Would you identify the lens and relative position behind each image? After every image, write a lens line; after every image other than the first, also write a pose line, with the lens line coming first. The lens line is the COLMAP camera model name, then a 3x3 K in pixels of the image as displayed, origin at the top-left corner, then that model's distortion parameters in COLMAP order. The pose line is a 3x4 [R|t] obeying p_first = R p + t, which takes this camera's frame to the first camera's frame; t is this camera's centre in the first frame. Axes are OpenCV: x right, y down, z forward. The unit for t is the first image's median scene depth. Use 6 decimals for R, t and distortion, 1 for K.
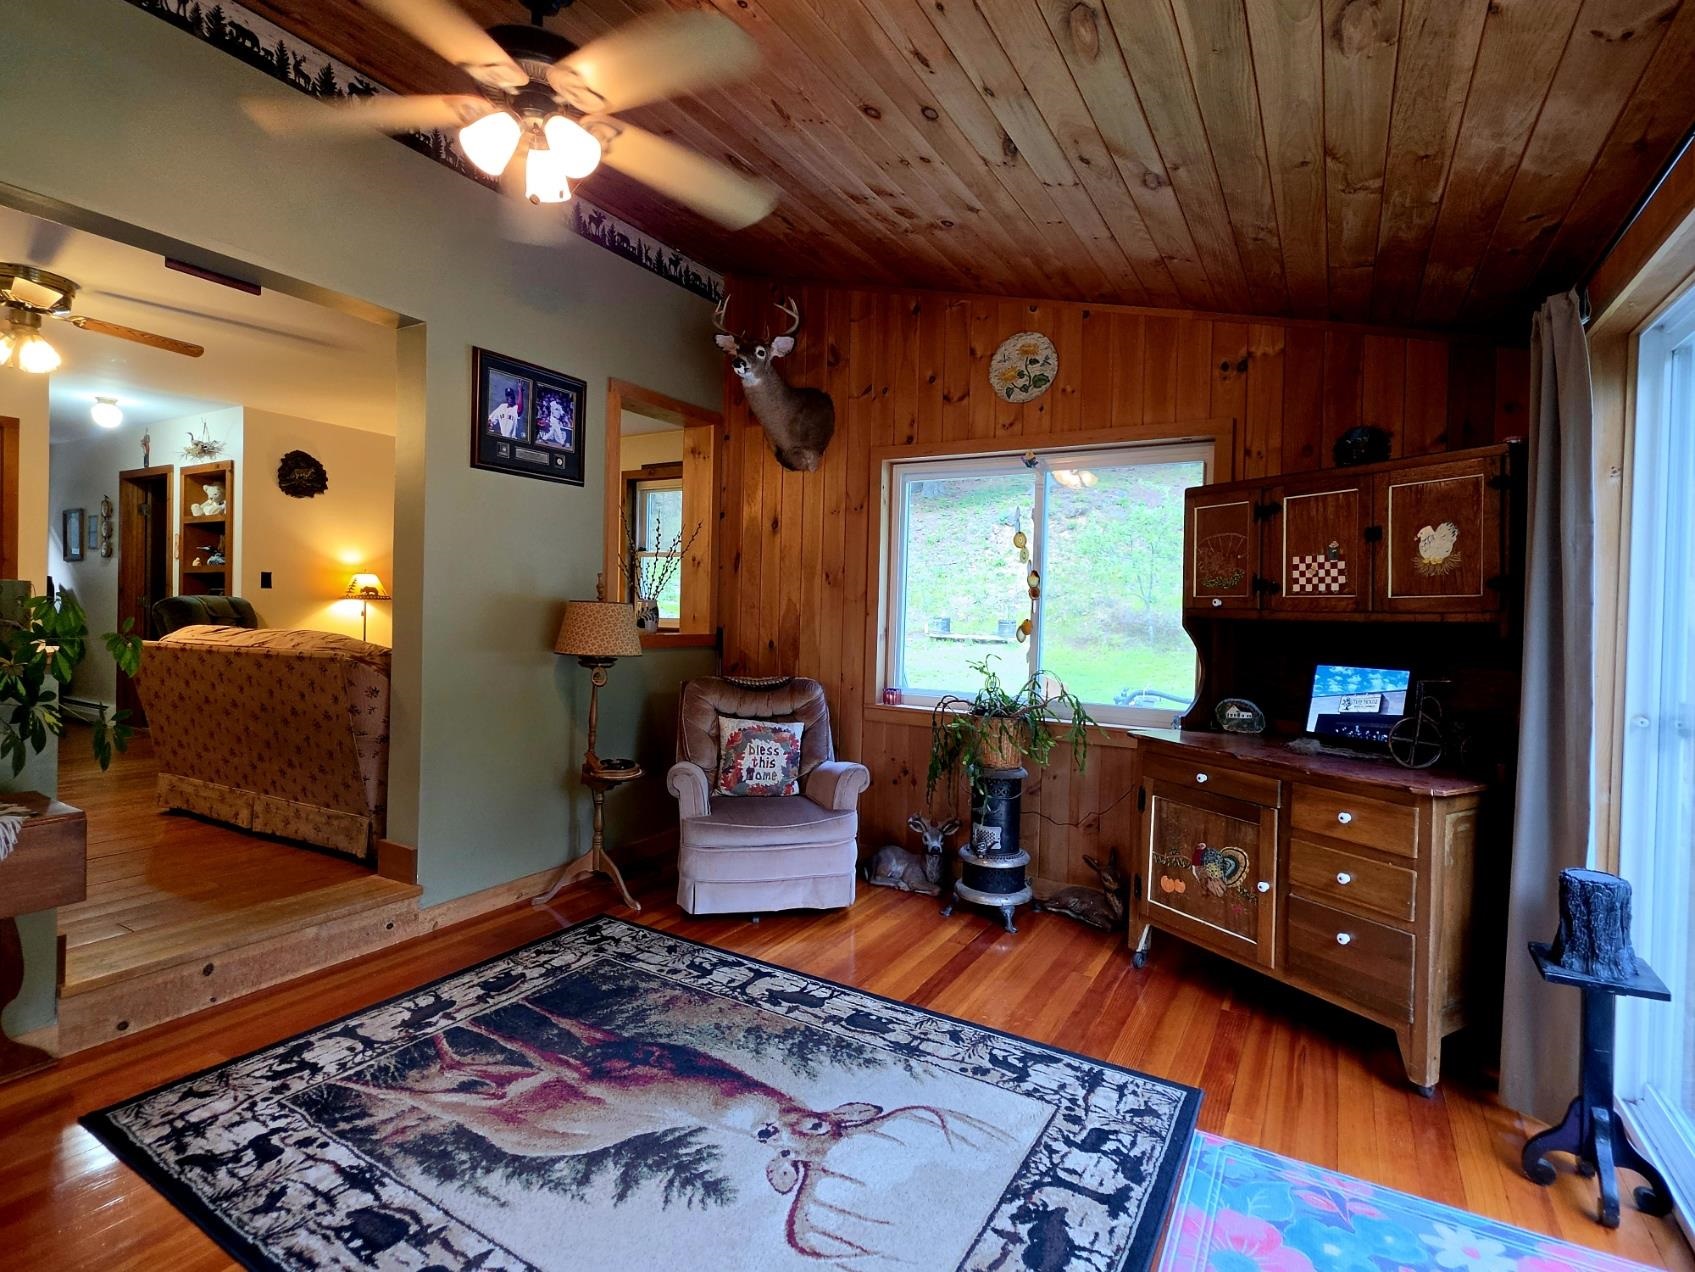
lens RADIAL K [[837.4, 0, 848.0], [0, 837.4, 624.3], [0, 0, 1]] dist [-0.000104, 0.000040]
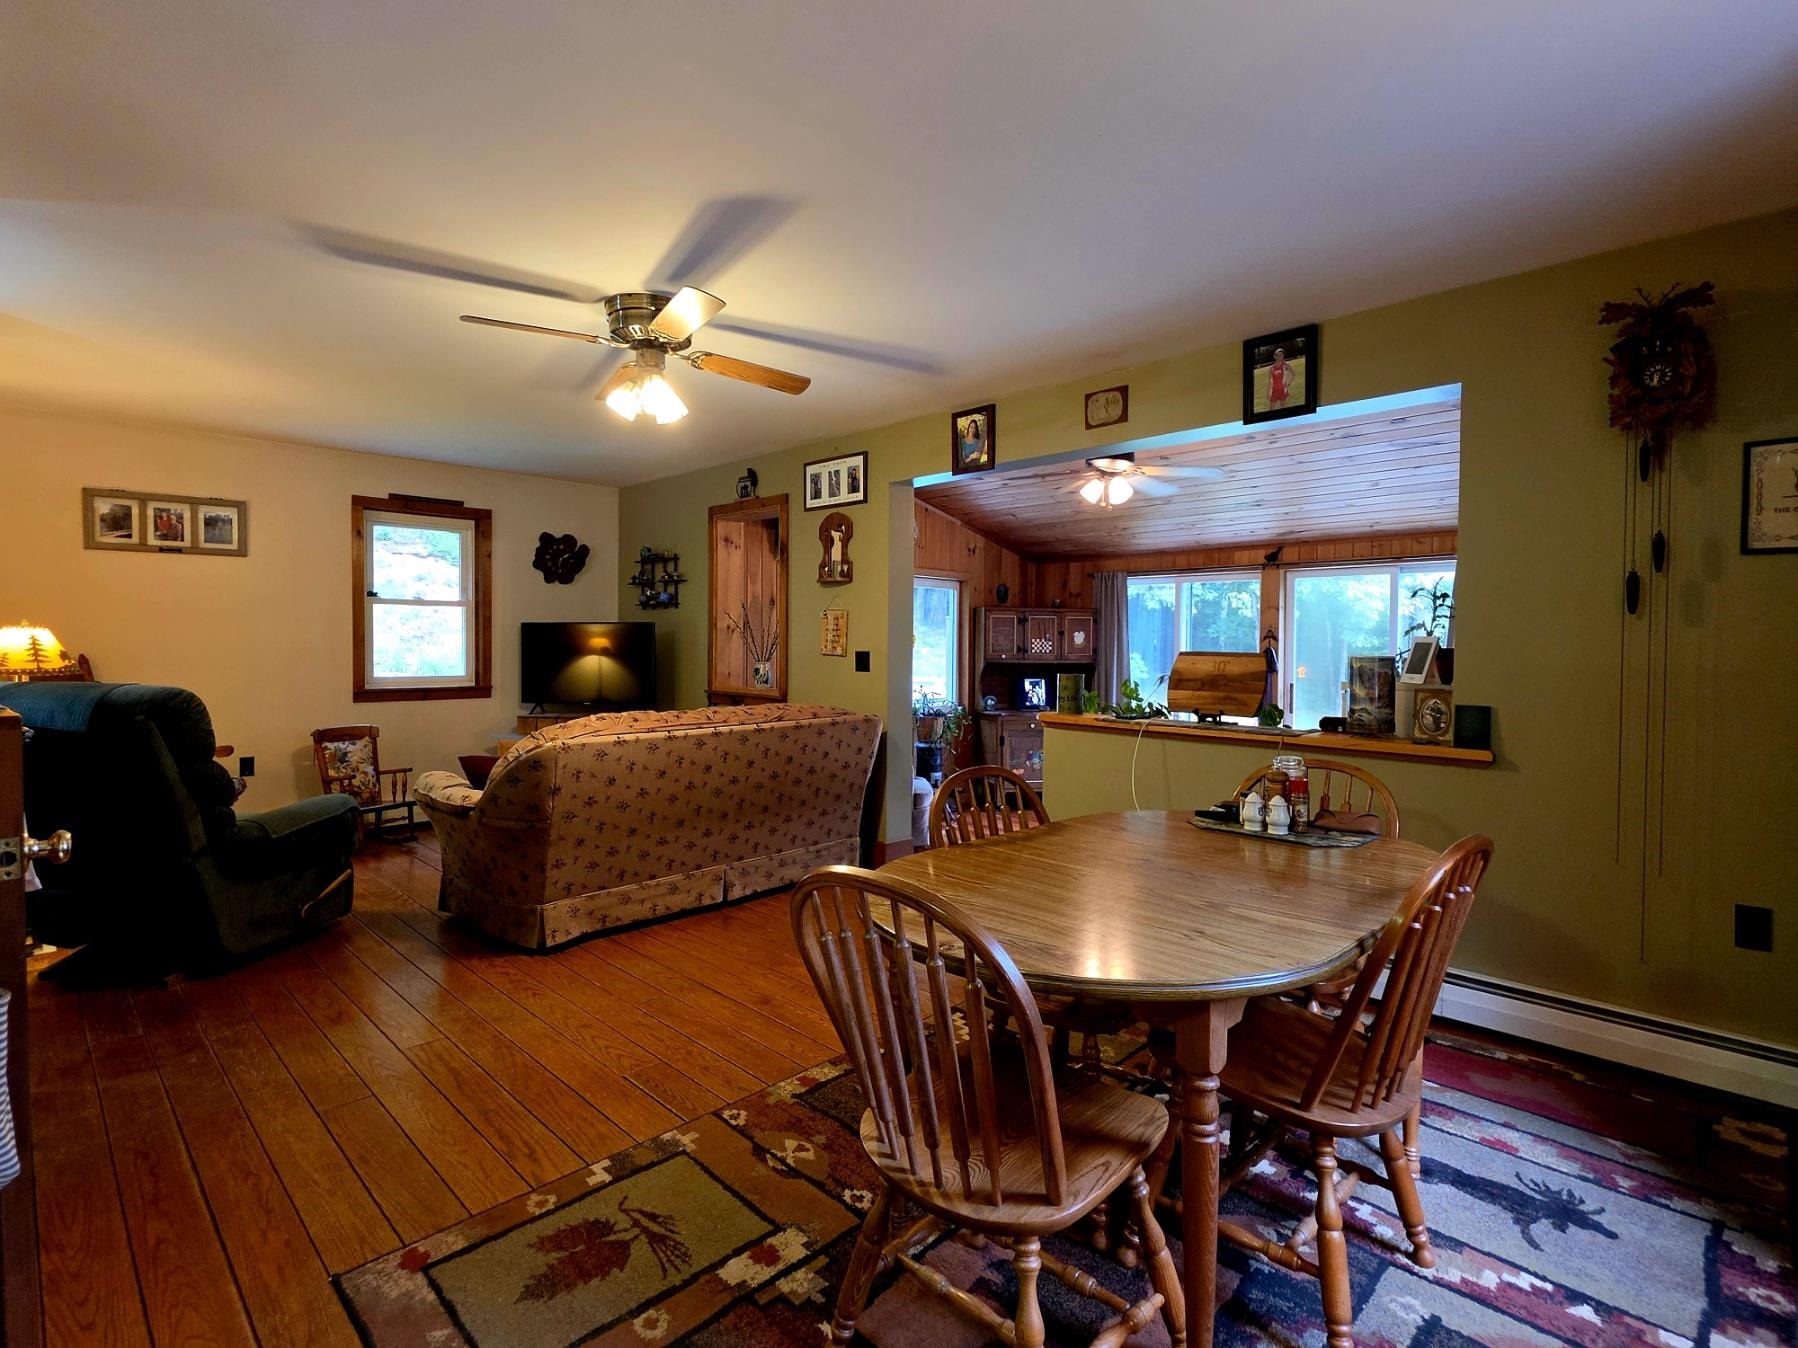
lens RADIAL K [[888.3, 0, 901.2], [0, 888.3, 667.0], [0, 0, 1]] dist [-0.000104, 0.000040]
pose [[0.251836, -0.042822, 0.966822, -2.227892], [0.012006, 0.999082, 0.041124, -0.110243], [-0.967695, 0.001251, 0.252119, 0.676865]]
